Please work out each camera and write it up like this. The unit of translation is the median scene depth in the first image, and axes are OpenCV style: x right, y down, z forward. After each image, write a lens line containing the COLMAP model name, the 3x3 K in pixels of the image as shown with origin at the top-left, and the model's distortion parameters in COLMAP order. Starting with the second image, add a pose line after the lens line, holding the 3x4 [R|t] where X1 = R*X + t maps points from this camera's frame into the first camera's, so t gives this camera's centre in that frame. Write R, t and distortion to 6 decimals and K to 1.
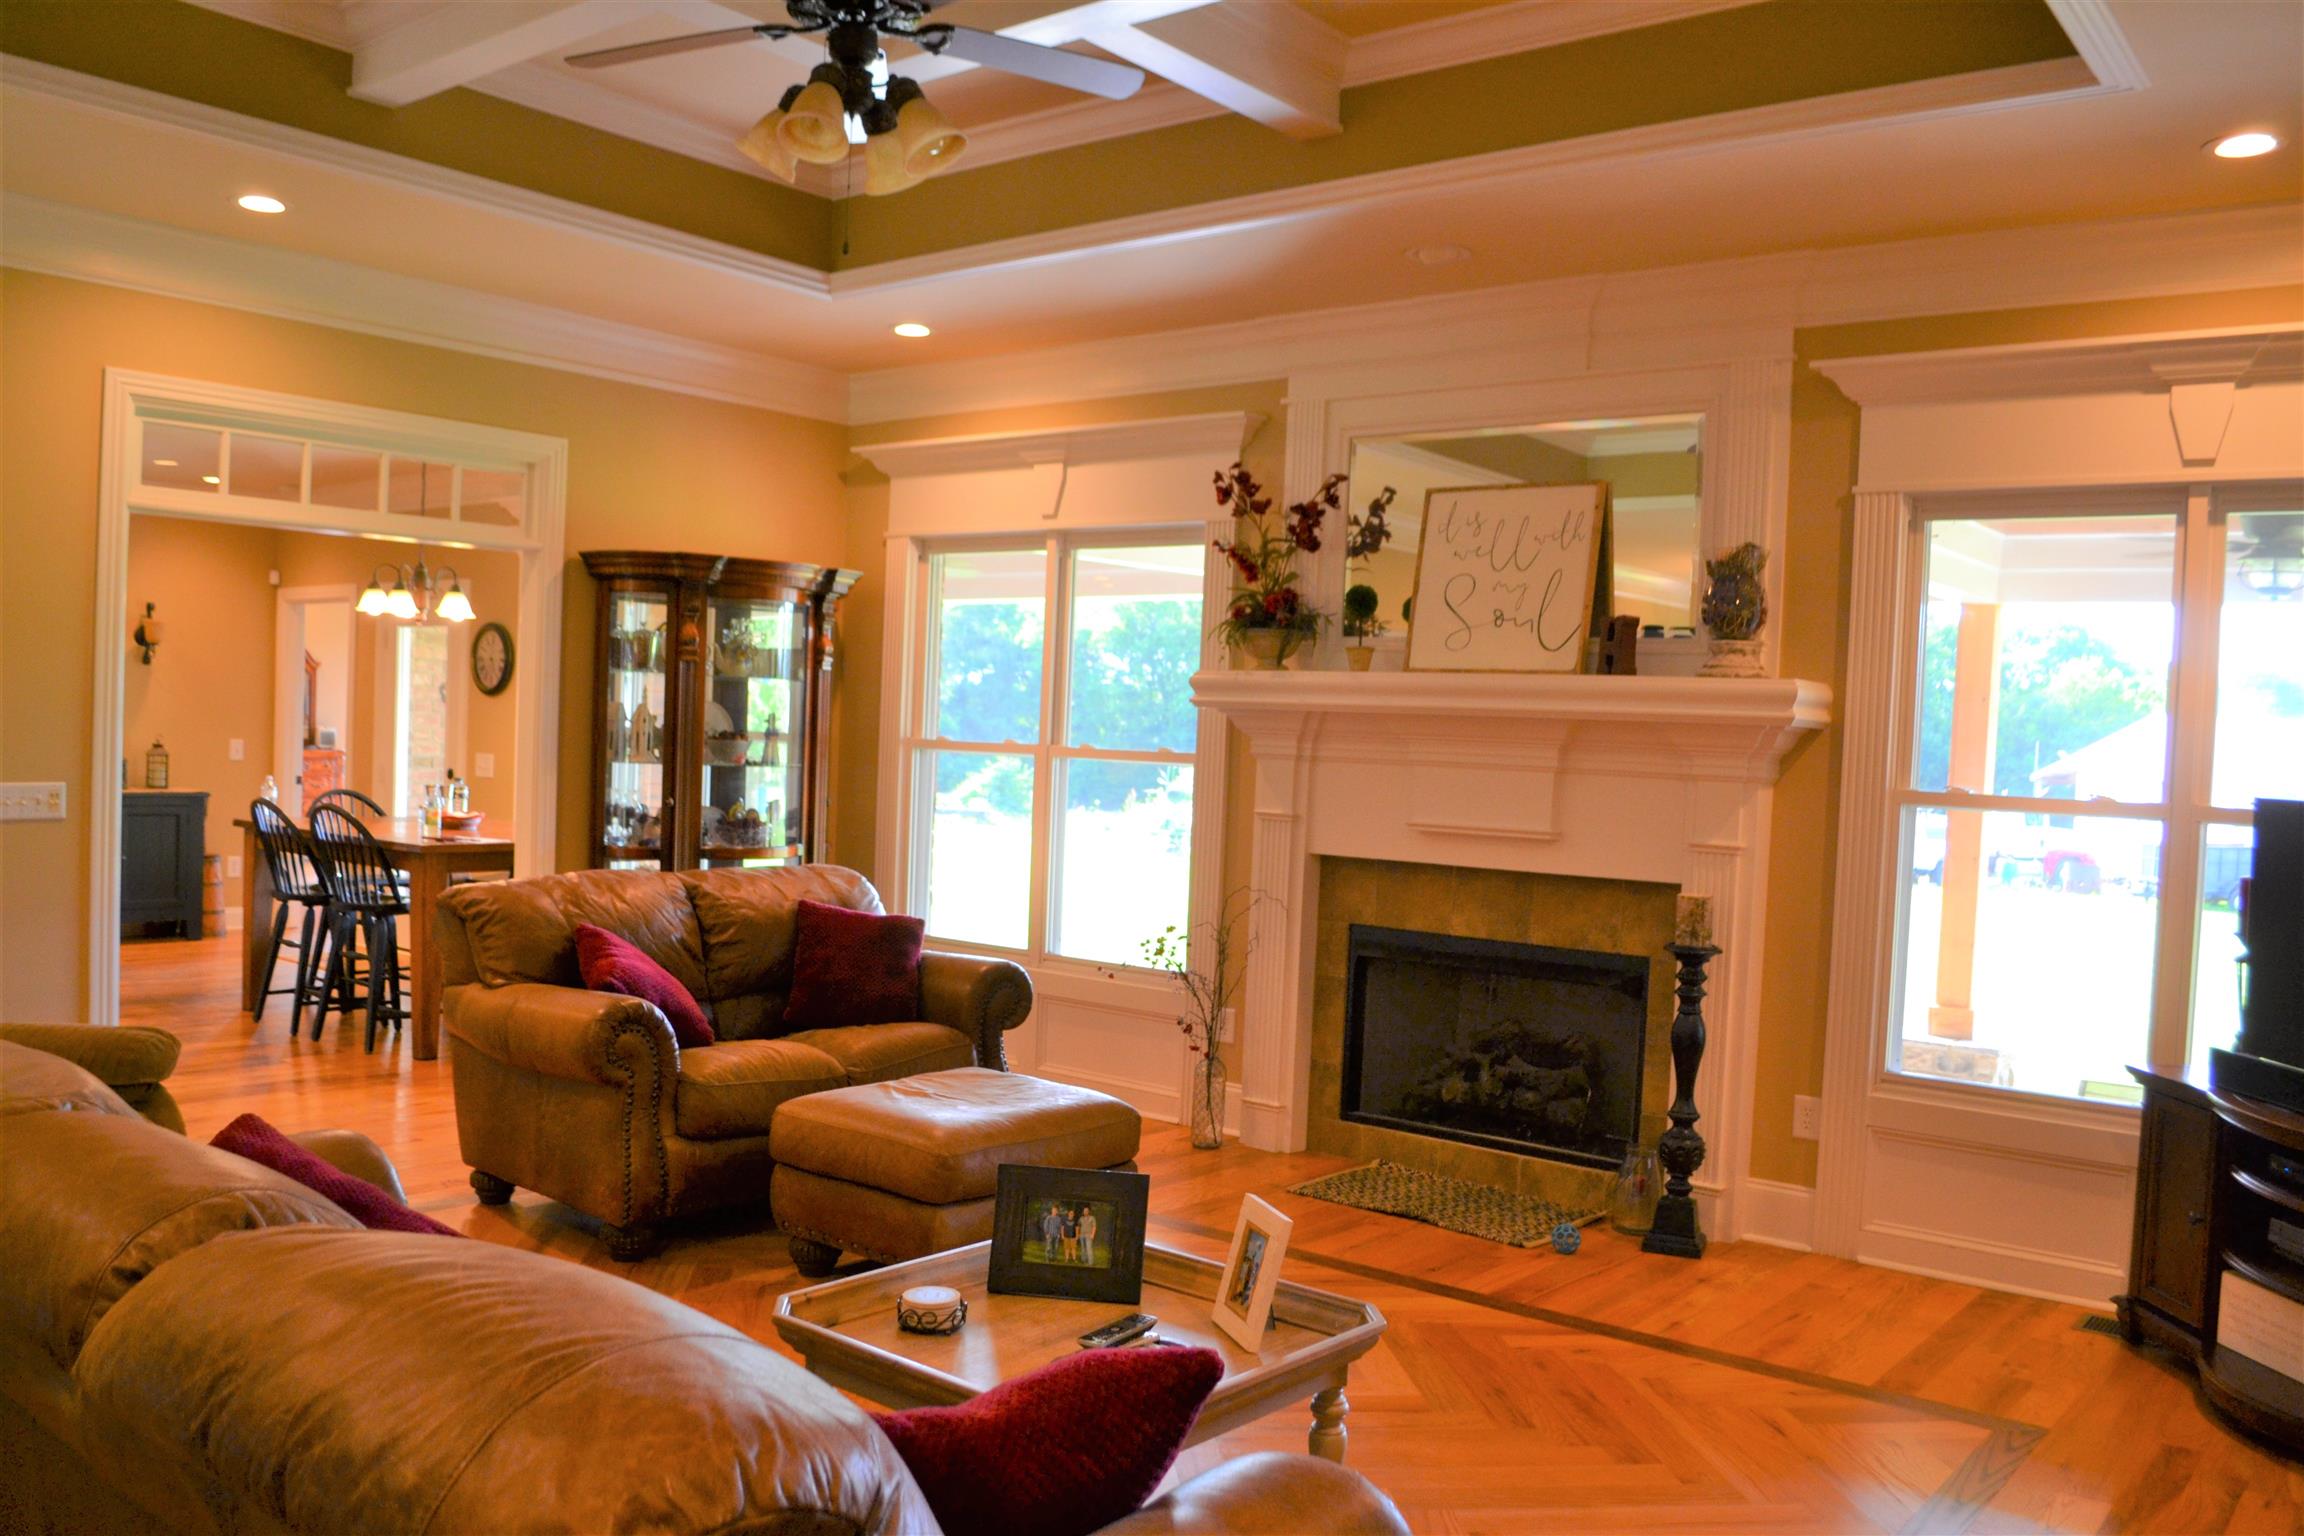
lens RADIAL K [[1828.0, 0, 1149.1], [0, 1828.0, 769.3], [0, 0, 1]] dist [-0.079881, 0.006968]
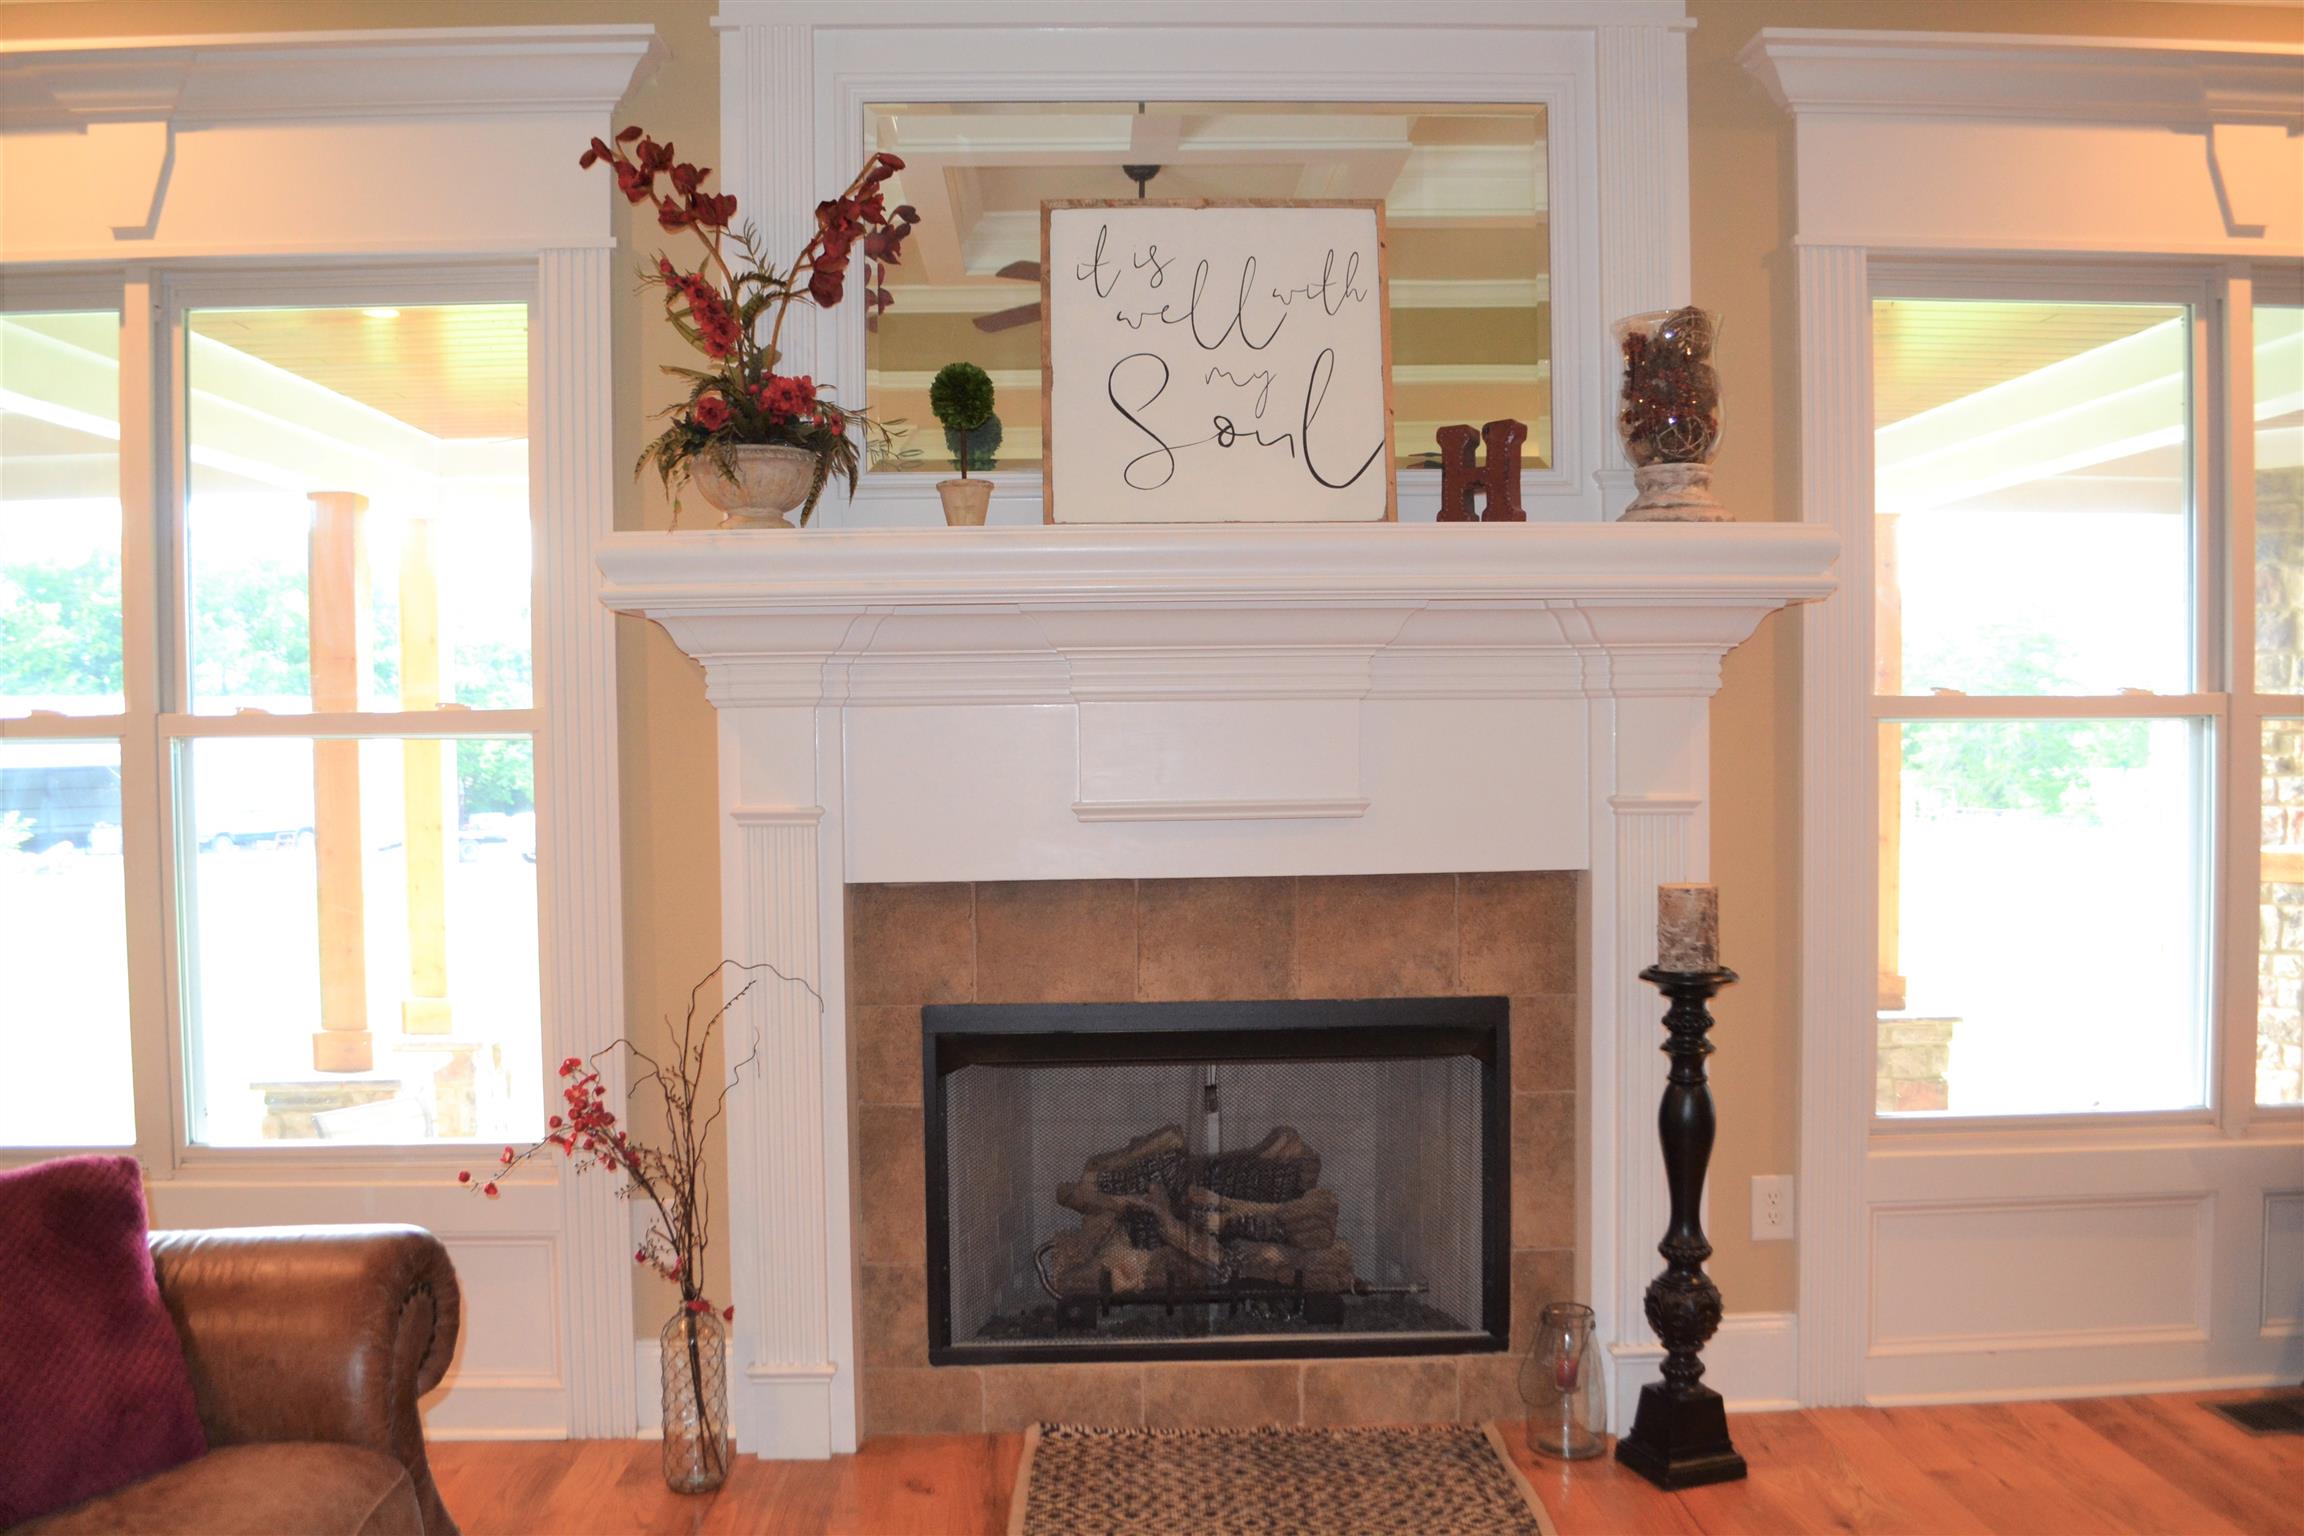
lens RADIAL K [[1828.0, 0, 1153.3], [0, 1828.0, 779.3], [0, 0, 1]] dist [-0.079881, 0.006968]
pose [[0.762948, -0.067633, 0.642912, -0.190105], [0.055861, 0.997690, 0.038664, 0.001064], [-0.644042, 0.006416, 0.764964, 0.575460]]
